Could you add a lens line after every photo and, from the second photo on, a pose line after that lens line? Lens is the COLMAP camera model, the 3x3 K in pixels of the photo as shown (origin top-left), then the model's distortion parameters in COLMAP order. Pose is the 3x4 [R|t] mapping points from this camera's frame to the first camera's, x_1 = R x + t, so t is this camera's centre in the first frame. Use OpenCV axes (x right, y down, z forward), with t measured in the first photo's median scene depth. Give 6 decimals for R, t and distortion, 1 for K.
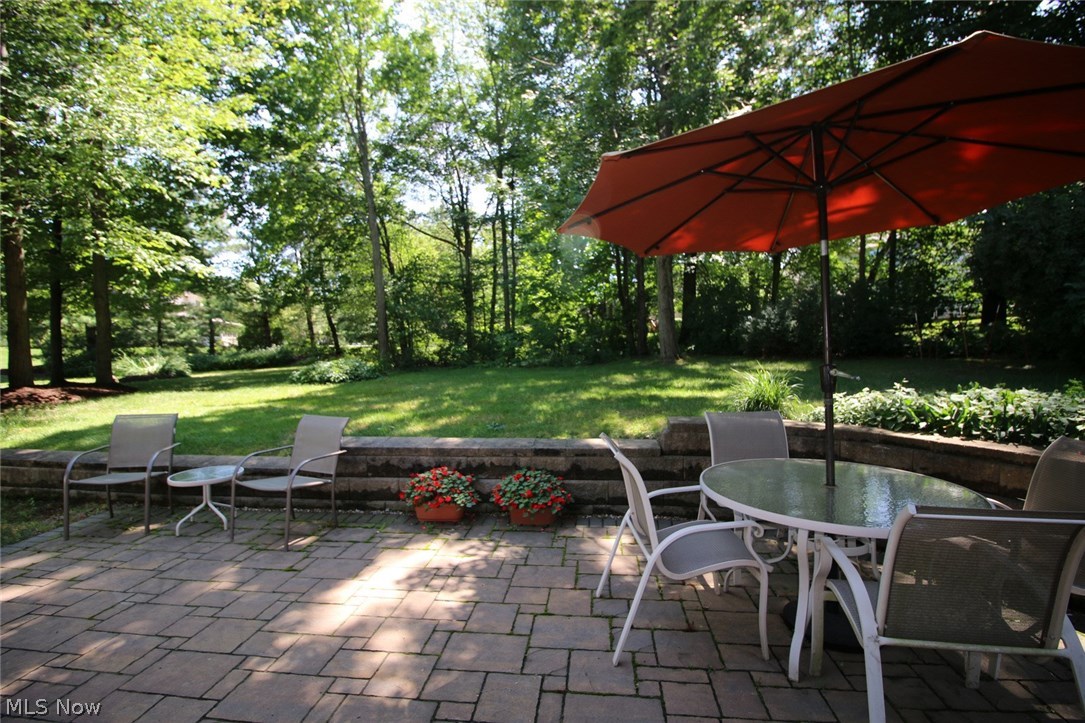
lens RADIAL K [[499.2, 0, 540.6], [0, 499.2, 362.4], [0, 0, 1]] dist [-0.018561, -0.003679]
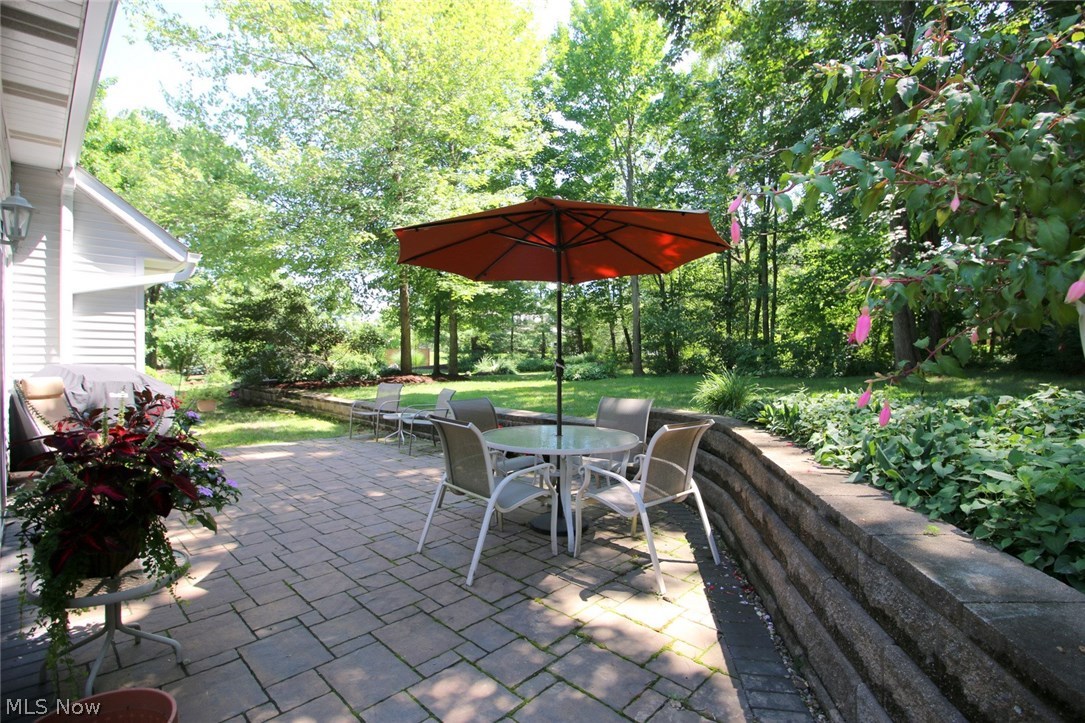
lens RADIAL K [[499.2, 0, 547.5], [0, 499.2, 359.2], [0, 0, 1]] dist [-0.018561, -0.003679]
pose [[0.794030, 0.018584, -0.607594, 1.290570], [-0.034405, 0.999304, -0.014398, 0.017290], [0.606904, 0.032336, 0.794117, -0.267333]]
